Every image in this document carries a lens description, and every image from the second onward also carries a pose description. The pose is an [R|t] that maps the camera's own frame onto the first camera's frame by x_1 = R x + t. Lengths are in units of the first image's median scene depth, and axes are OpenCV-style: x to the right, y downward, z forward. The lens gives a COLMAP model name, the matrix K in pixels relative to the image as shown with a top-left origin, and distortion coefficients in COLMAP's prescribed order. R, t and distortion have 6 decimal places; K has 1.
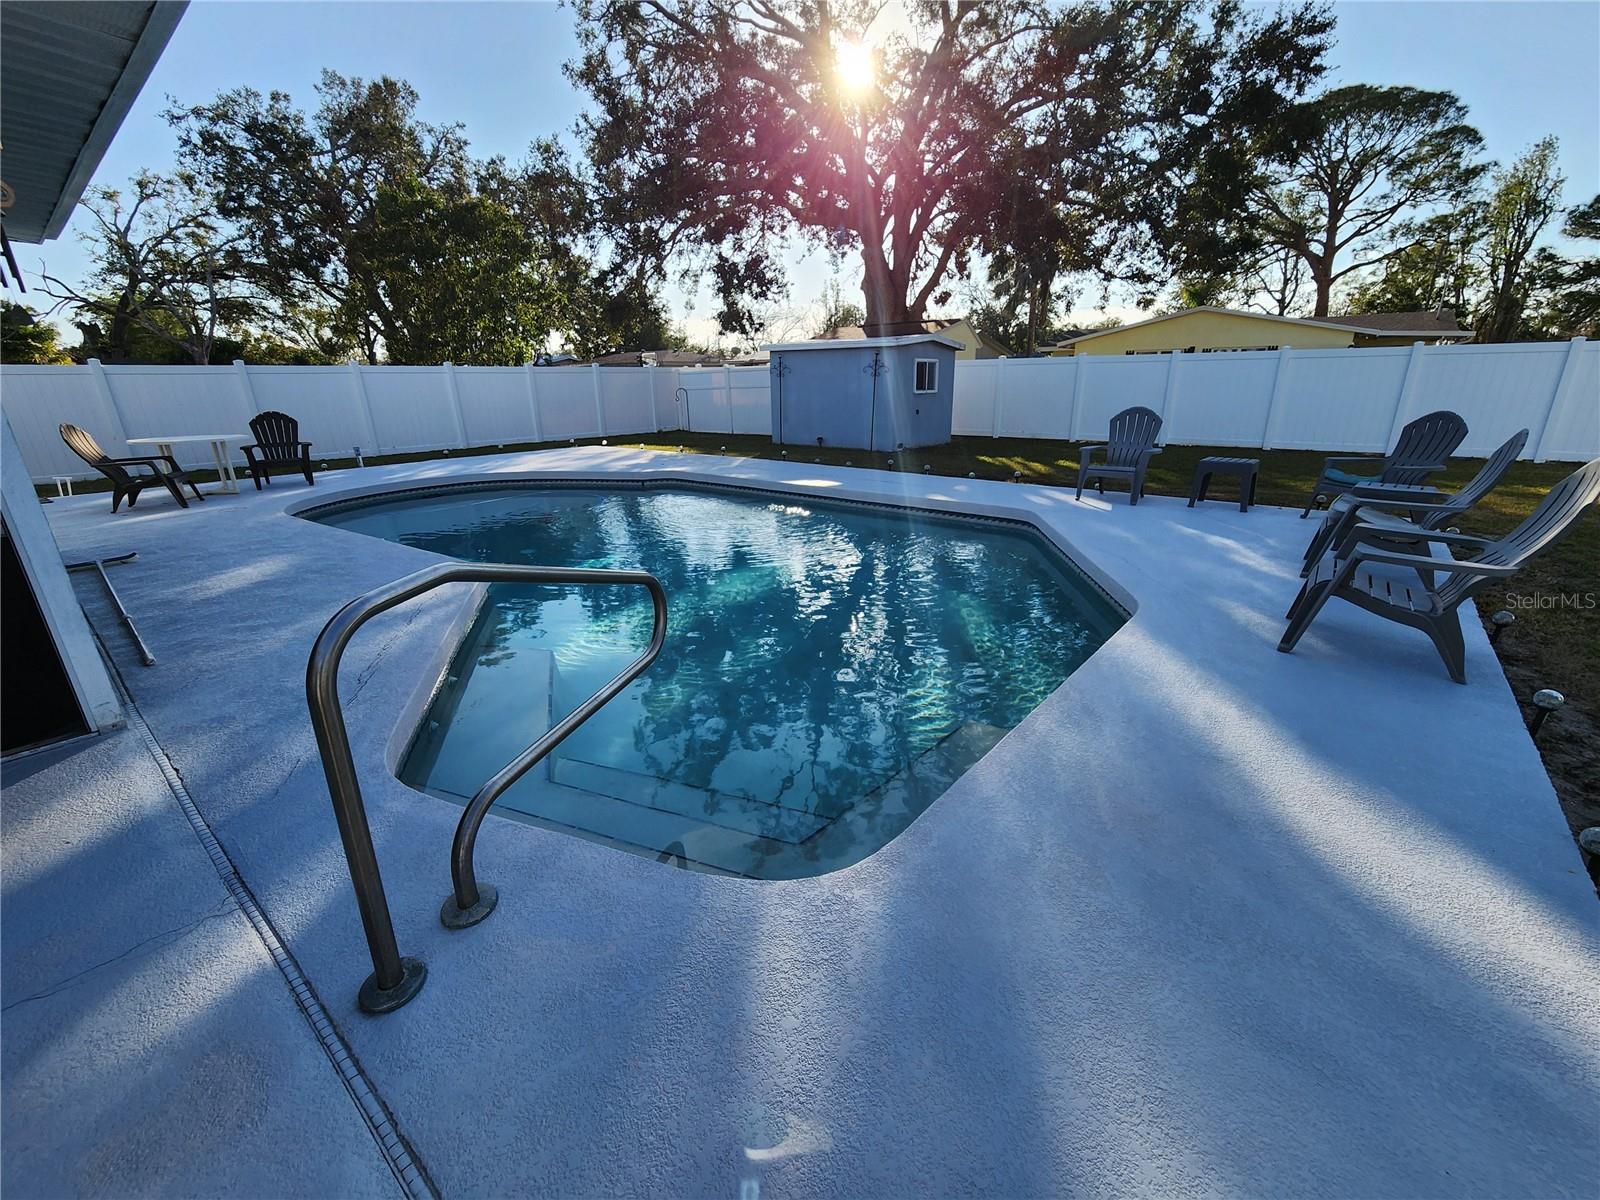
lens RADIAL K [[656.6, 0, 806.2], [0, 656.6, 600.4], [0, 0, 1]] dist [0.000148, -0.001573]
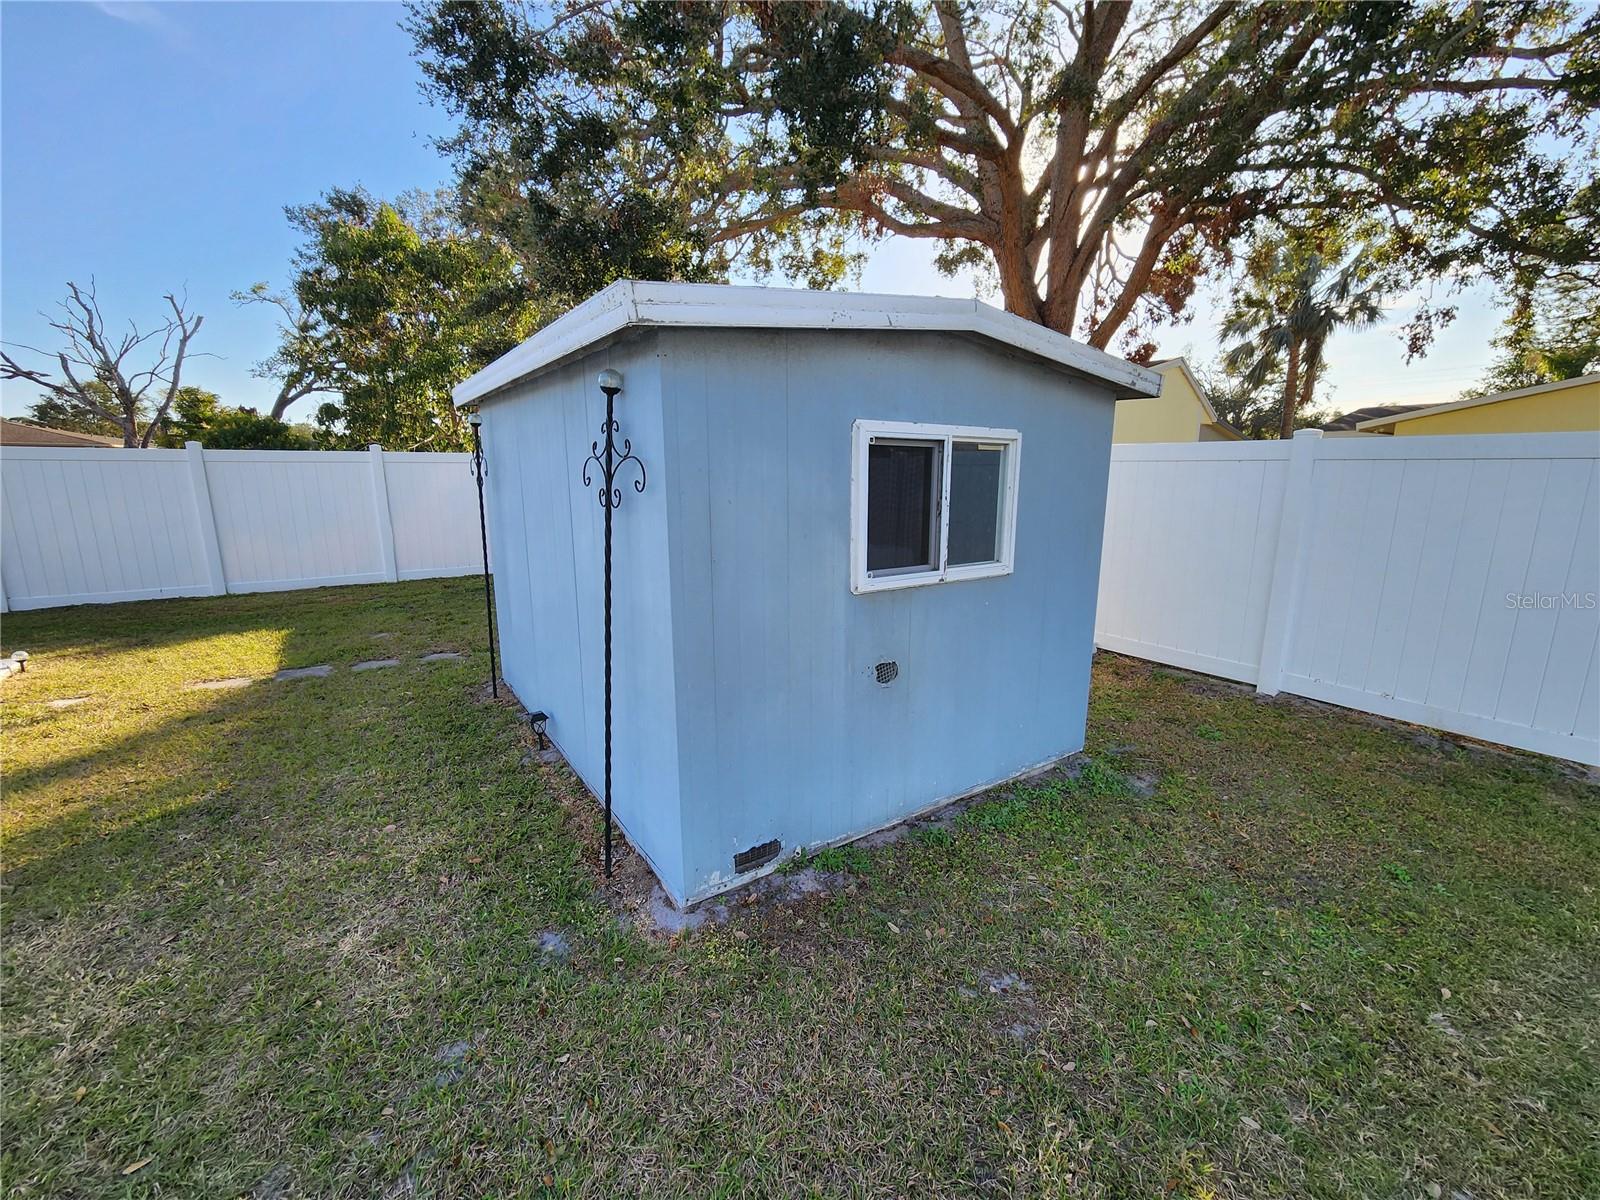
lens RADIAL K [[656.6, 0, 809.3], [0, 656.6, 604.8], [0, 0, 1]] dist [0.000148, -0.001573]
pose [[0.960740, 0.073135, -0.267639, 0.069050], [-0.104678, 0.988890, -0.105538, -0.097004], [0.256947, 0.129411, 0.957722, 0.272570]]
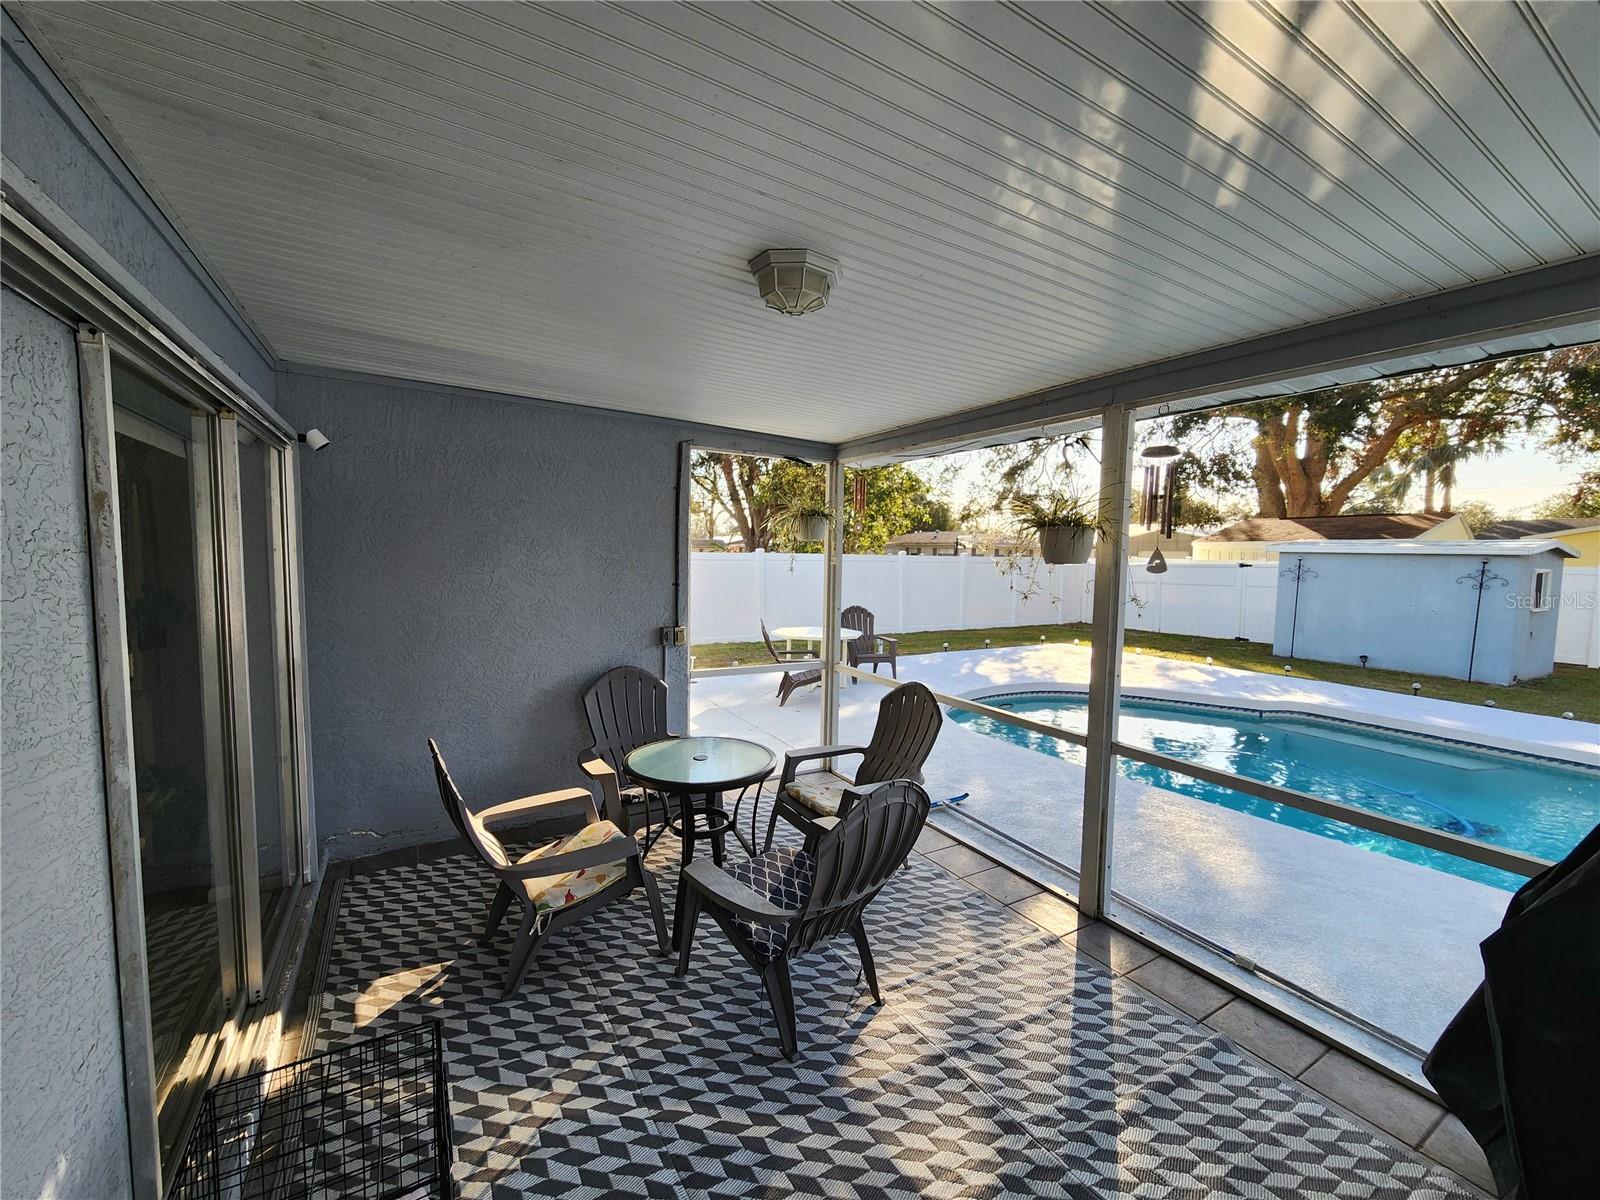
lens RADIAL K [[656.6, 0, 803.3], [0, 656.6, 602.0], [0, 0, 1]] dist [0.000148, -0.001573]
pose [[0.937122, 0.056872, -0.344337, -0.126679], [-0.141019, 0.964209, -0.224532, -0.011628], [0.319243, 0.258972, 0.911602, 0.007989]]
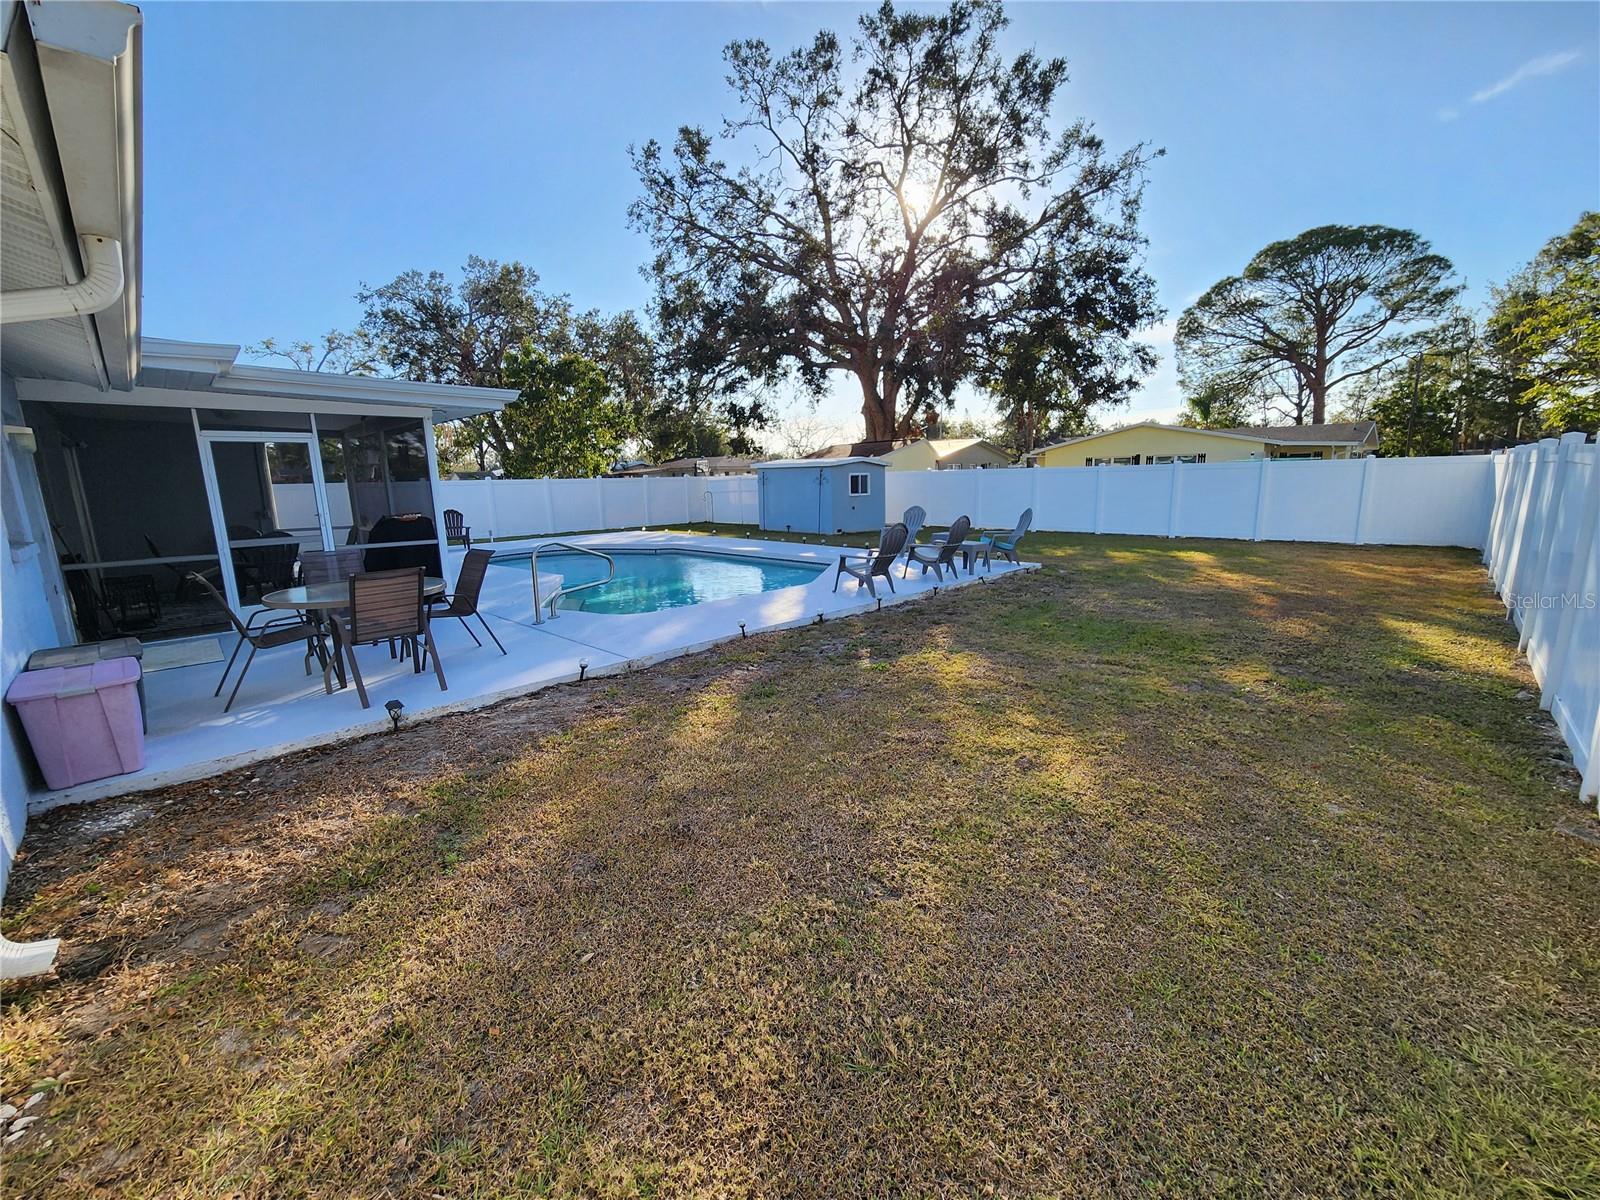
lens RADIAL K [[656.6, 0, 799.5], [0, 656.6, 602.5], [0, 0, 1]] dist [0.000148, -0.001573]
pose [[0.994380, 0.012421, -0.105139, 0.072671], [-0.026591, 0.990561, -0.134465, 0.040632], [0.102476, 0.136505, 0.985325, -0.144104]]
